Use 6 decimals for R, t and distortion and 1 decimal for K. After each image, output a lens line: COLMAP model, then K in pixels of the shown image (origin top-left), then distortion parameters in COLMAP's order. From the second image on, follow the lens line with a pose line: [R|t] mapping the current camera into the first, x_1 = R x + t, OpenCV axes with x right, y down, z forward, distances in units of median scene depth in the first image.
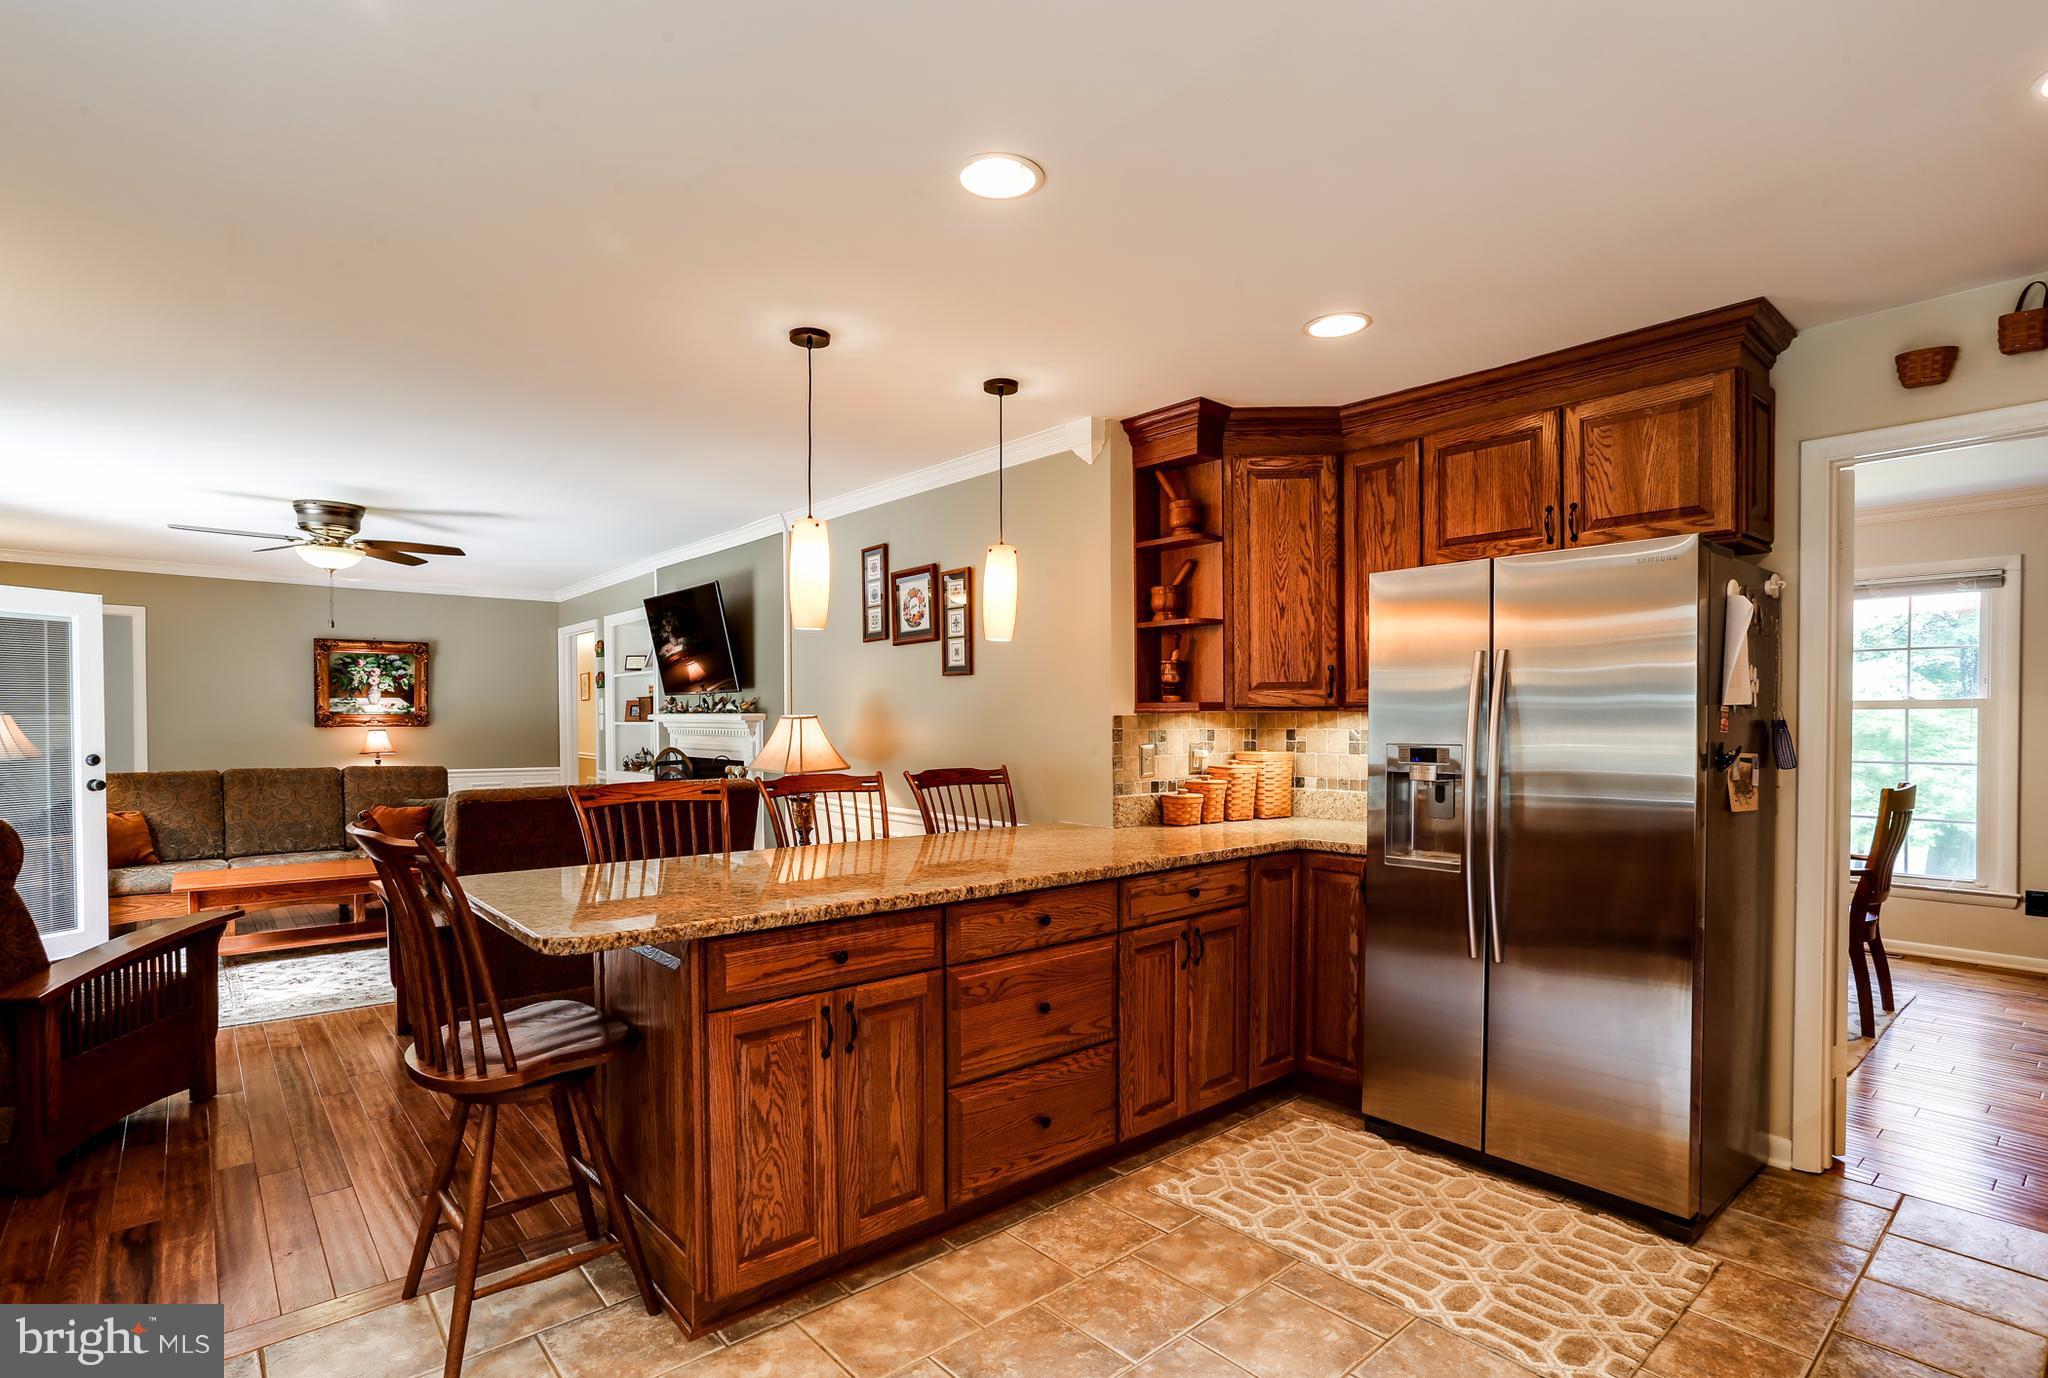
lens RADIAL K [[1010.1, 0, 1018.4], [0, 1010.1, 729.0], [0, 0, 1]] dist [-0.025644, 0.000109]
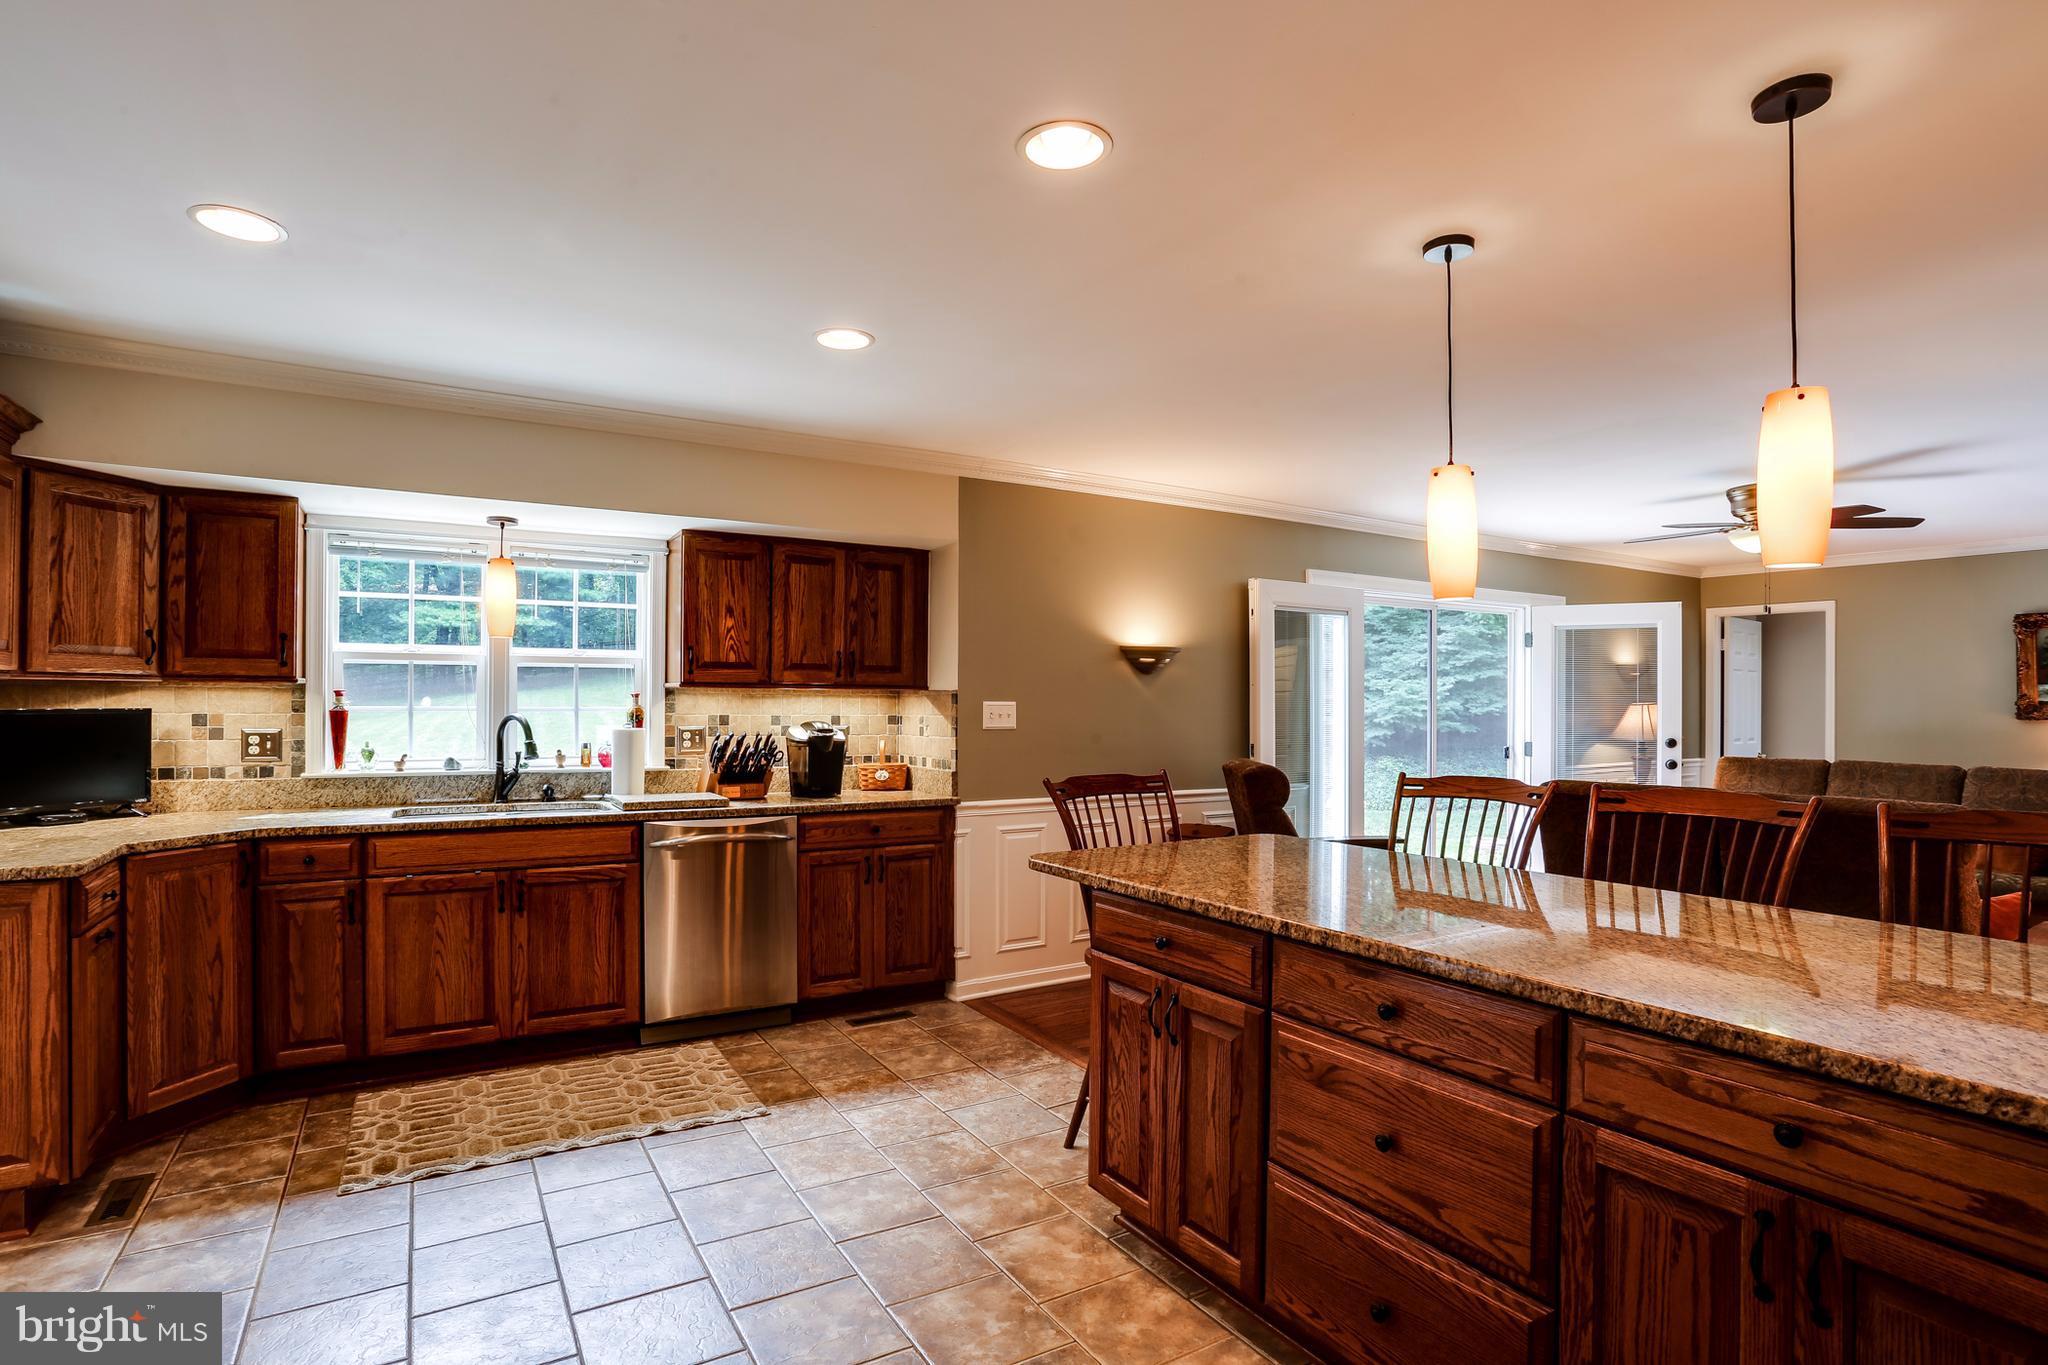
lens RADIAL K [[1000.6, 0, 1007.7], [0, 1000.6, 707.6], [0, 0, 1]] dist [-0.075204, 0.031113]
pose [[-0.162100, 0.001439, -0.986773, 0.419929], [-0.014474, 0.999888, 0.003836, -0.005037], [0.986668, 0.014904, -0.162061, 0.511811]]
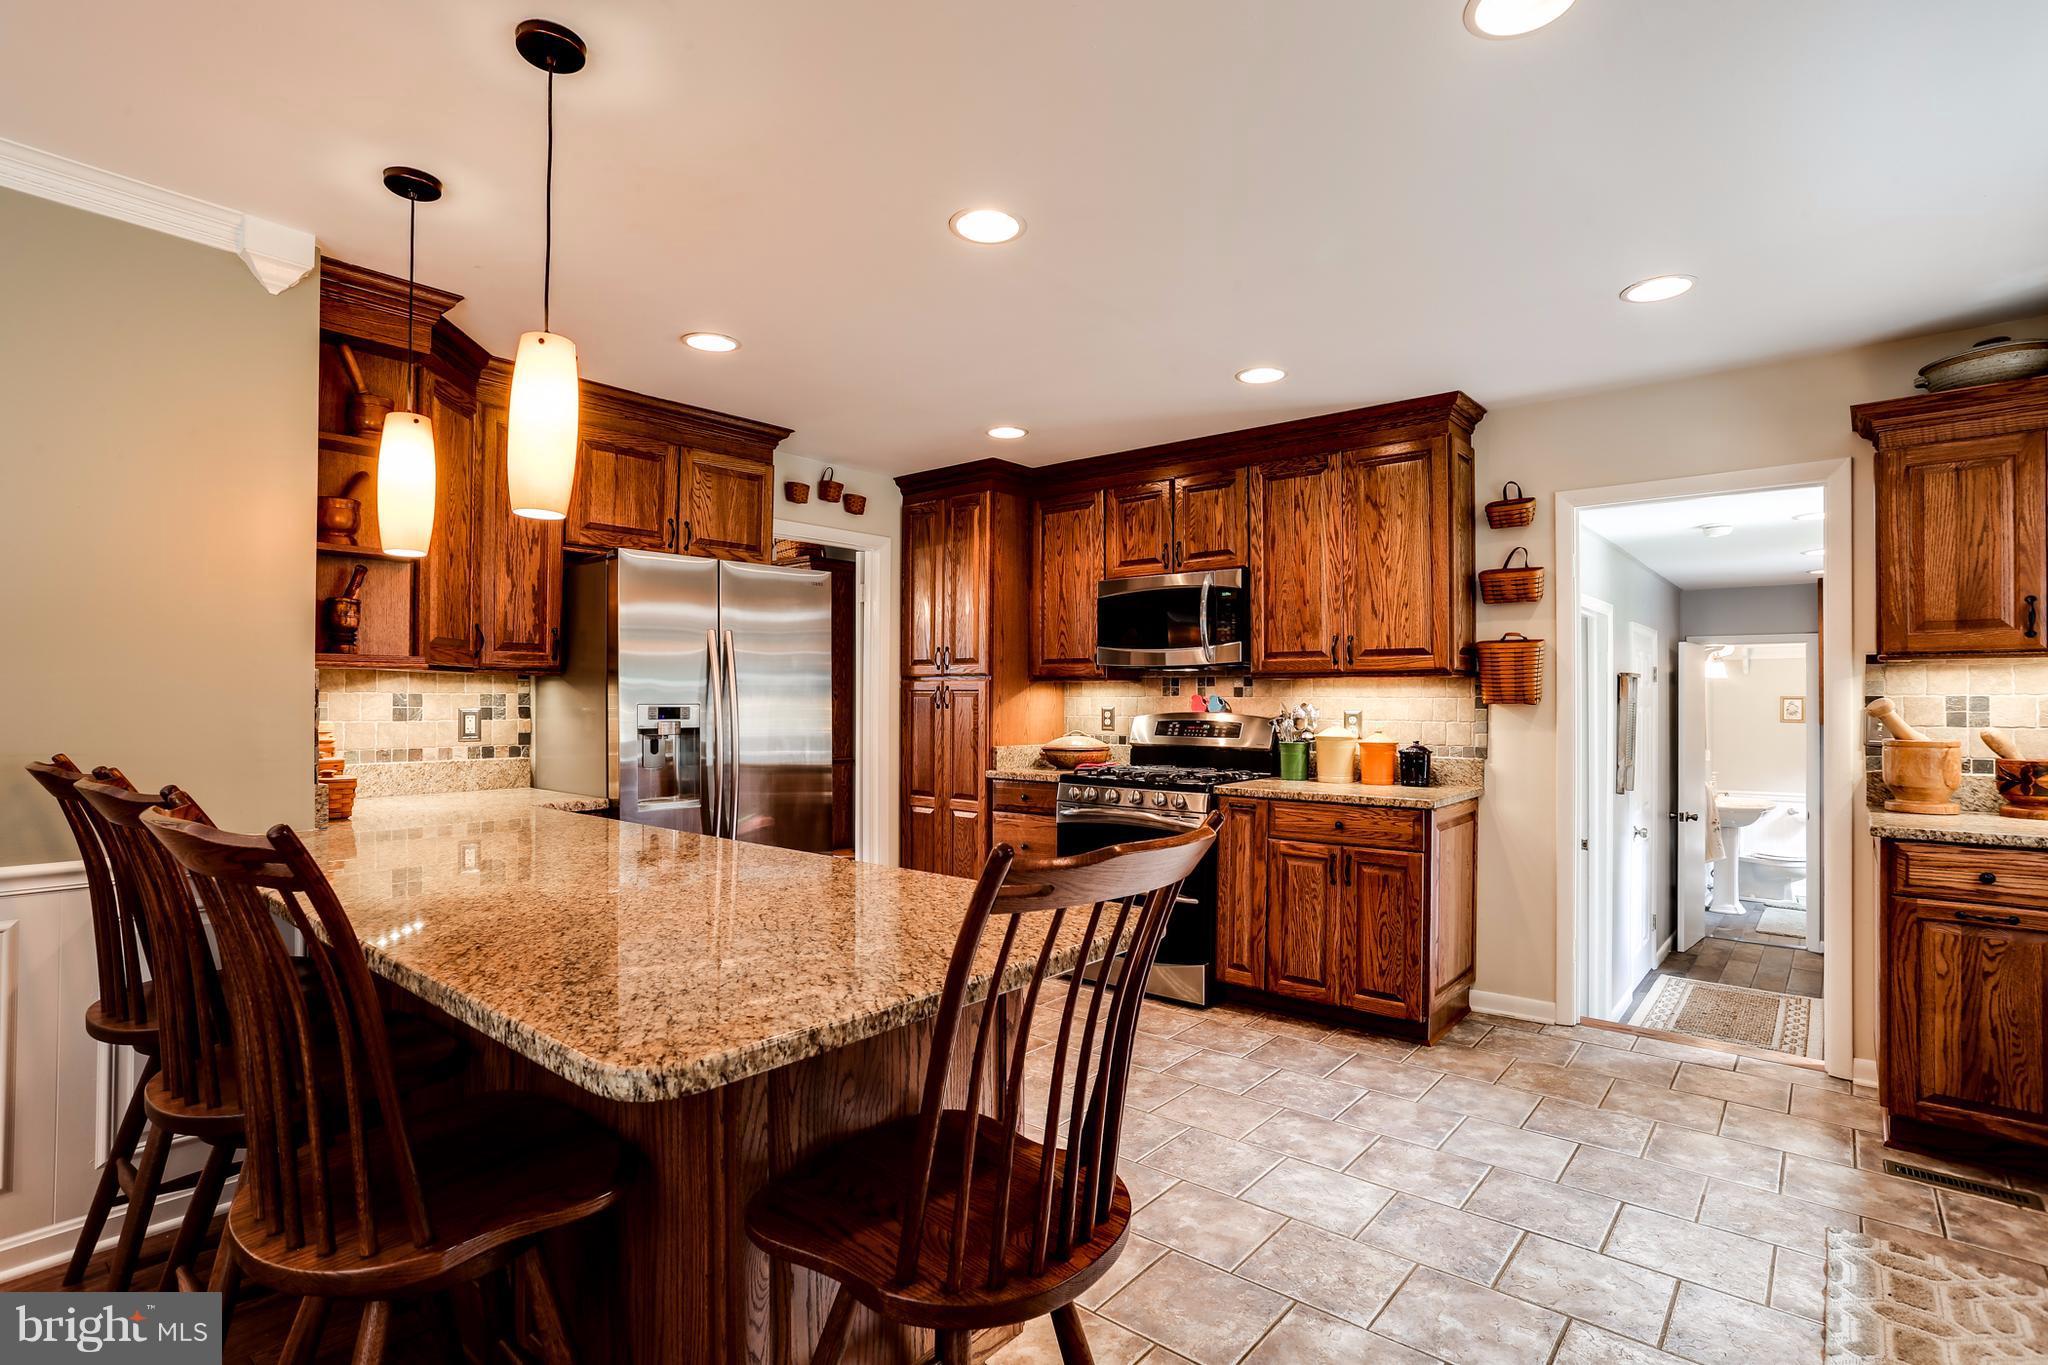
lens RADIAL K [[993.7, 0, 1016.2], [0, 993.7, 698.4], [0, 0, 1]] dist [-0.042976, 0.023522]
pose [[-0.163888, 0.002595, 0.986475, -0.558280], [0.007910, 0.999968, -0.001316, 0.009297], [-0.986447, 0.007588, -0.163904, 0.541729]]
